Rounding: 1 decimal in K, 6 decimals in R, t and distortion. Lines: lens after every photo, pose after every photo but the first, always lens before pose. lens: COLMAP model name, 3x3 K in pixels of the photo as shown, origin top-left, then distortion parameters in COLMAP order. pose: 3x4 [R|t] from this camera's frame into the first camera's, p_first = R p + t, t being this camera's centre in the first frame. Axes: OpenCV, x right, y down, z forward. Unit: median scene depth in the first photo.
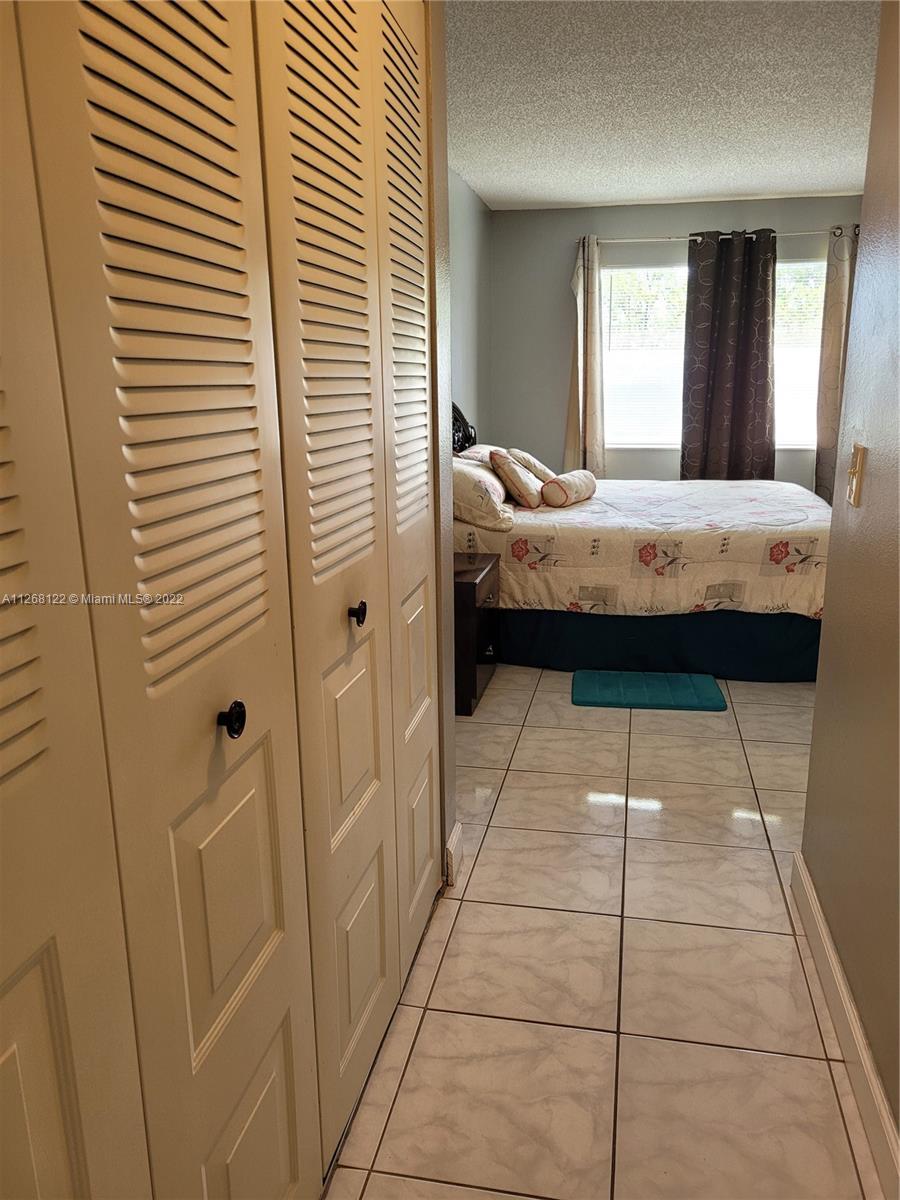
lens RADIAL K [[903.8, 0, 475.4], [0, 903.8, 590.5], [0, 0, 1]] dist [0.038880, -0.001062]
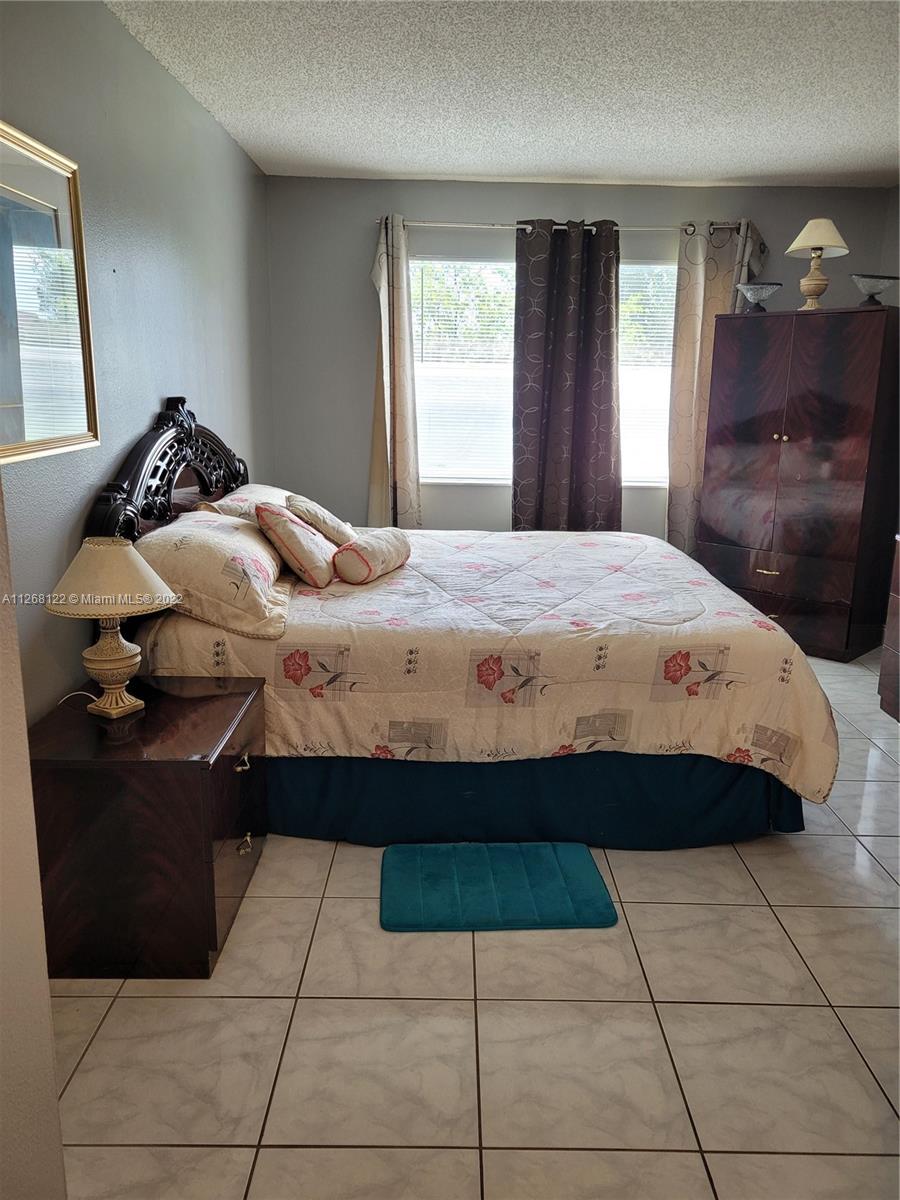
lens RADIAL K [[903.8, 0, 475.4], [0, 903.8, 590.5], [0, 0, 1]] dist [0.038880, -0.001062]
pose [[0.979109, -0.021034, 0.202246, 0.043386], [0.022204, 0.999747, -0.003516, -0.092845], [-0.202121, 0.007933, 0.979328, 0.328231]]
